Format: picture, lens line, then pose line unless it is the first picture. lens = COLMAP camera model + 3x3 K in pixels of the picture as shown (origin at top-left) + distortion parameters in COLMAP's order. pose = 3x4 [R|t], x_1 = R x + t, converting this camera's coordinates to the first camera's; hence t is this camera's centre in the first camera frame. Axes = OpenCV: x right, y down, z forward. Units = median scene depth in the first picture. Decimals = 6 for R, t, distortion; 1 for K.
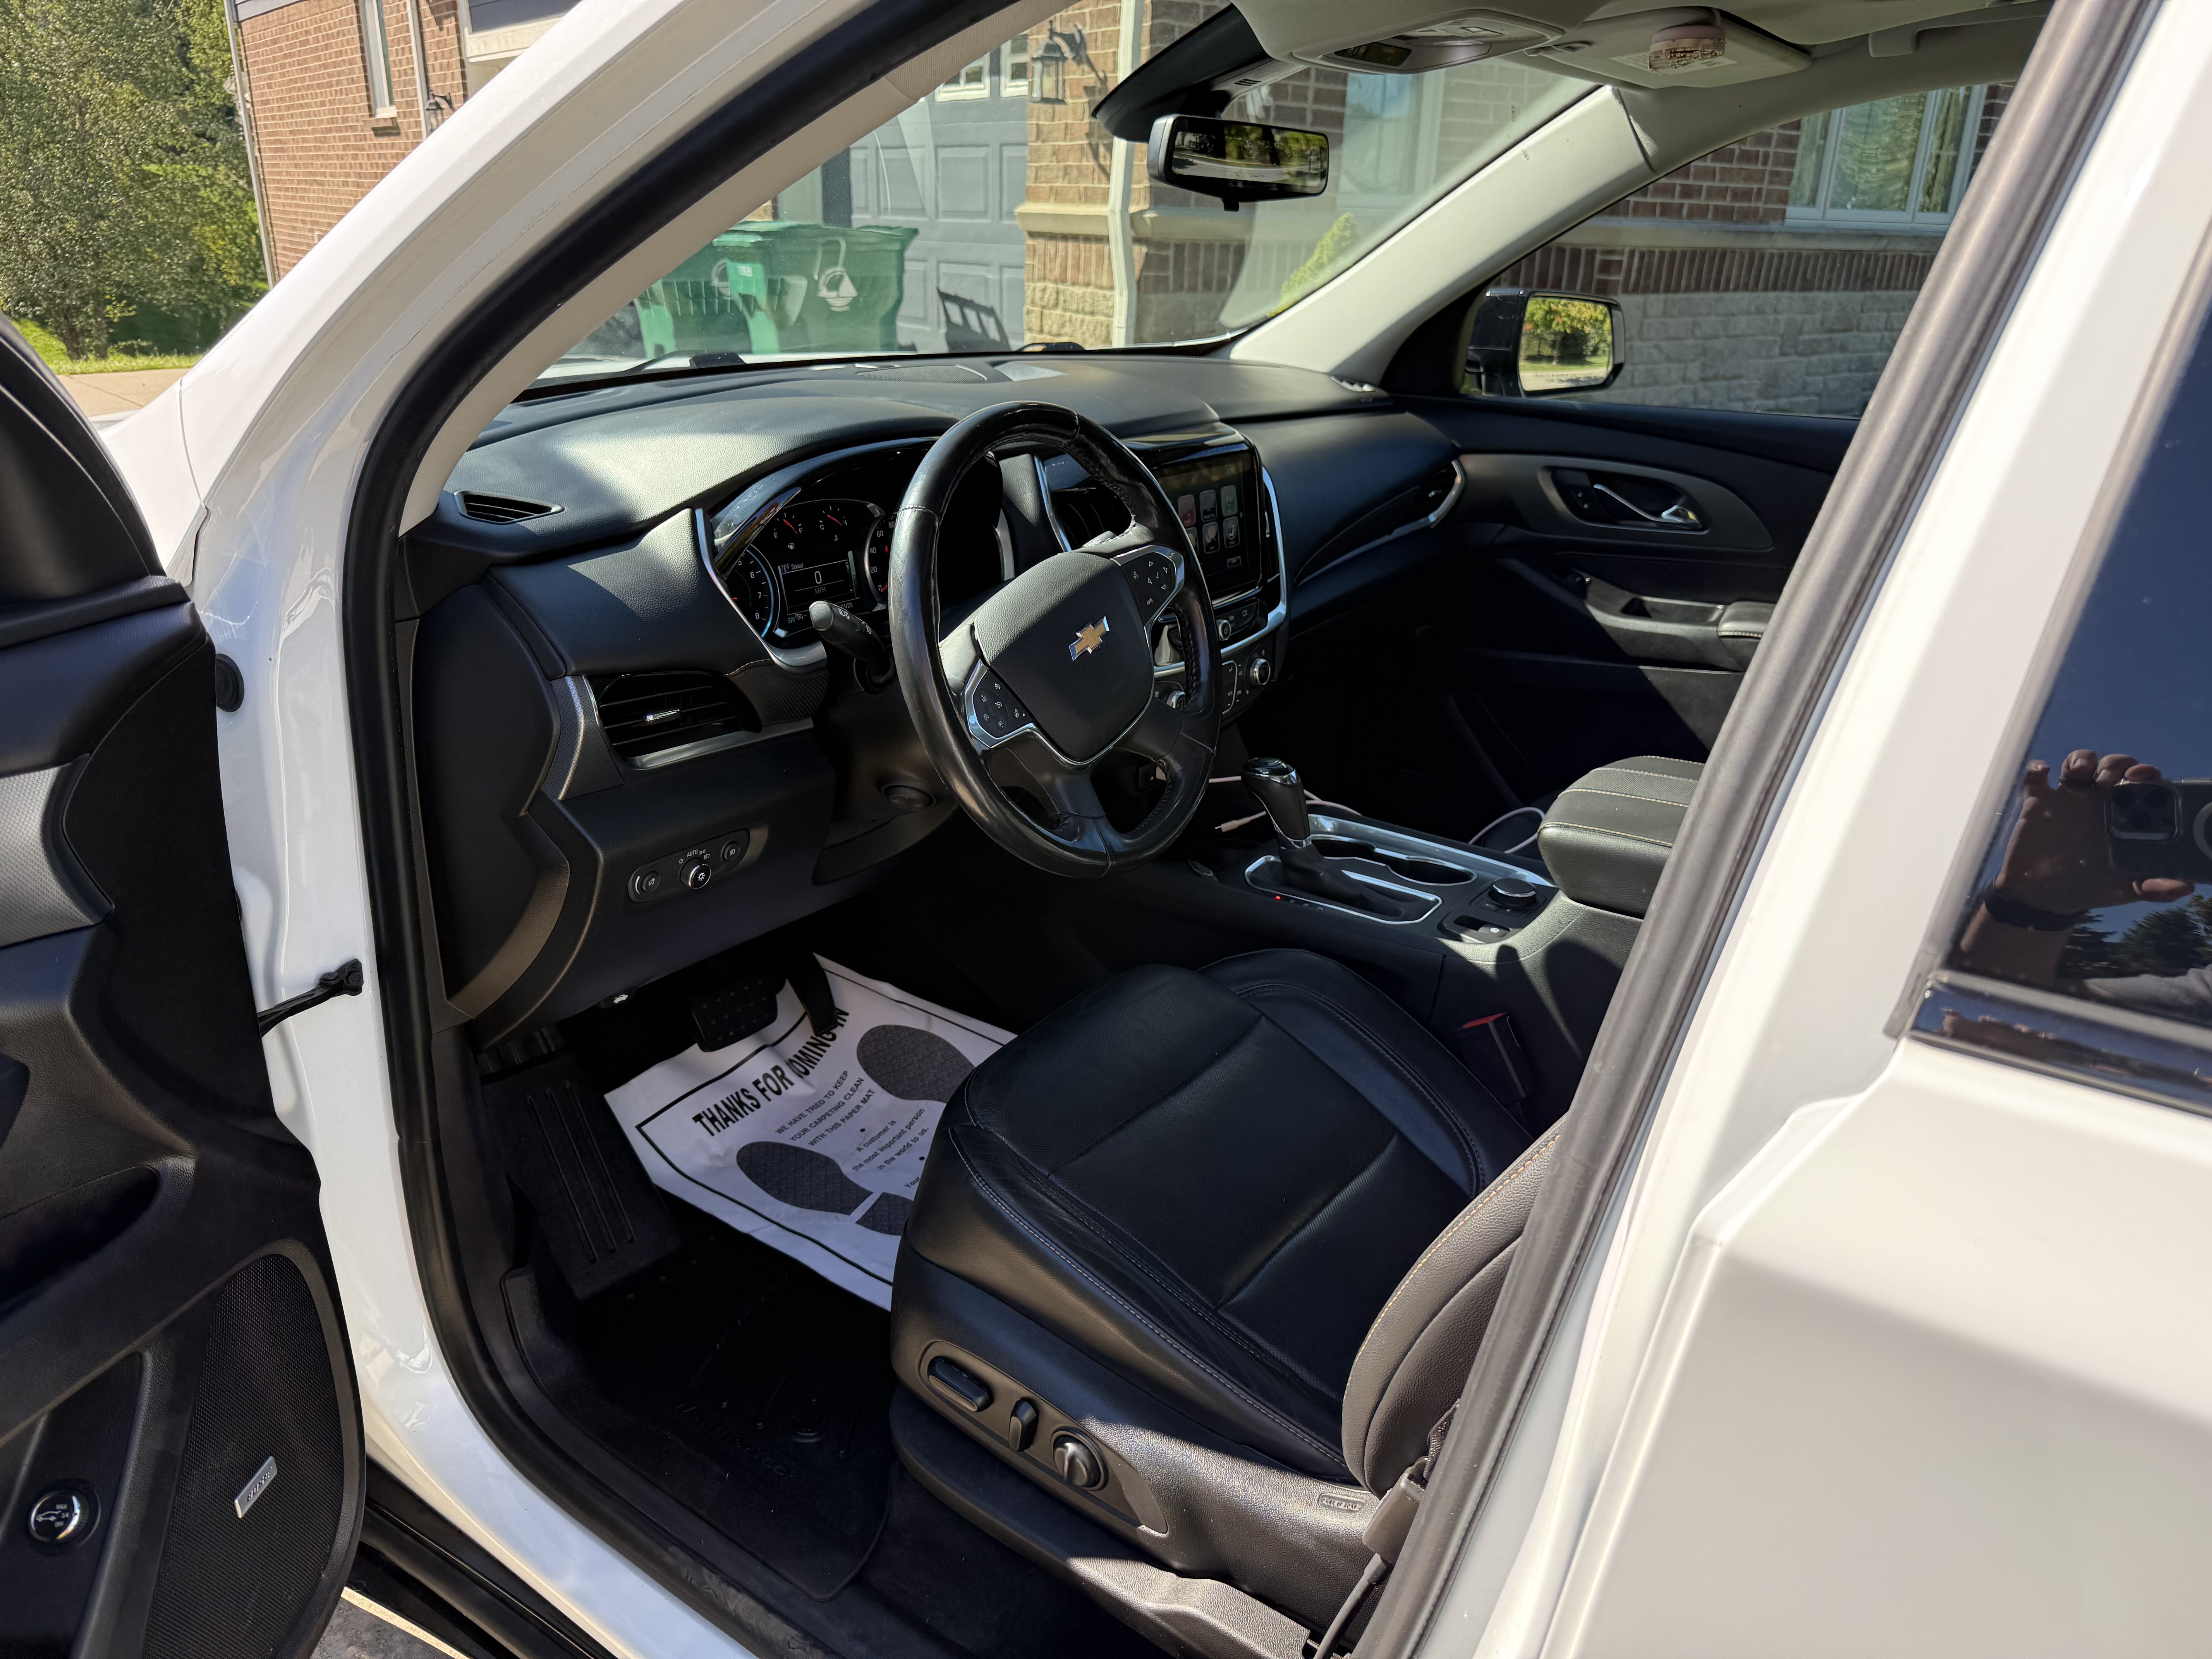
lens RADIAL K [[1592.9, 0, 1088.2], [0, 1592.9, 829.2], [0, 0, 1]] dist [0.081351, -0.104688]
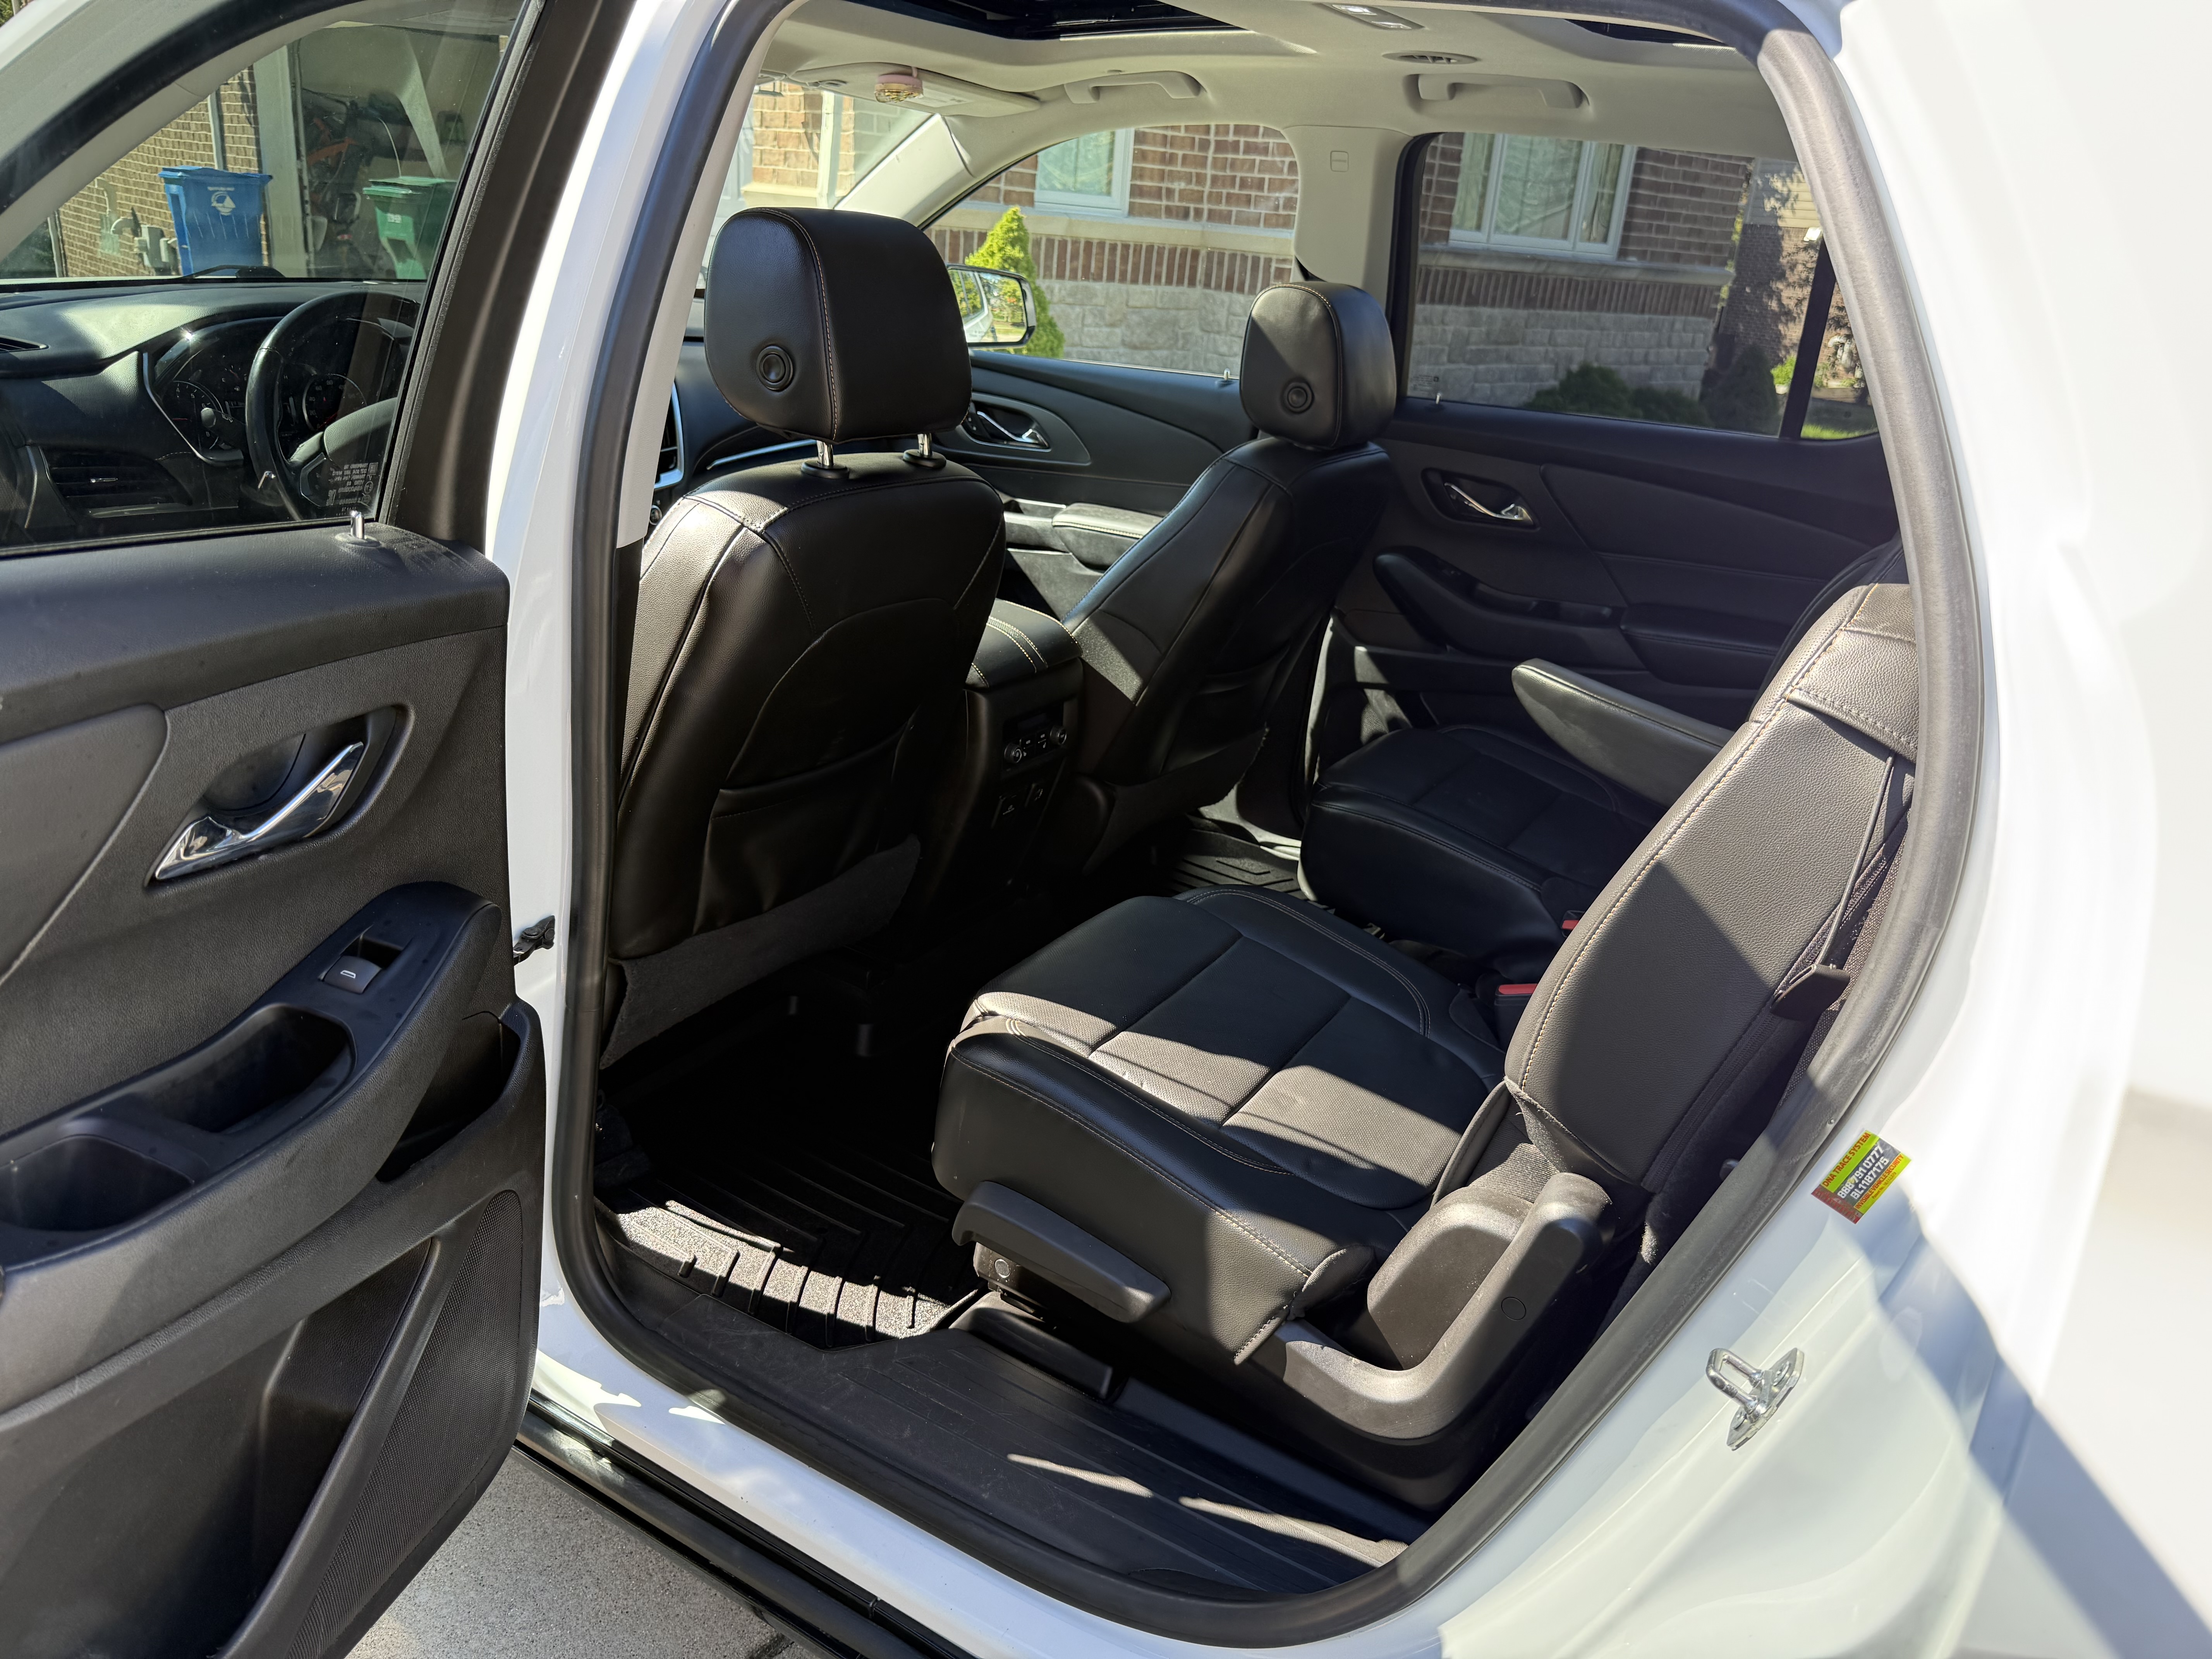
lens RADIAL K [[1592.9, 0, 1088.2], [0, 1592.9, 829.2], [0, 0, 1]] dist [0.081351, -0.104688]
pose [[0.995336, 0.019929, 0.094387, 0.114083], [-0.020174, 0.999795, 0.001645, 0.051499], [-0.094334, -0.003541, 0.995534, -0.135076]]
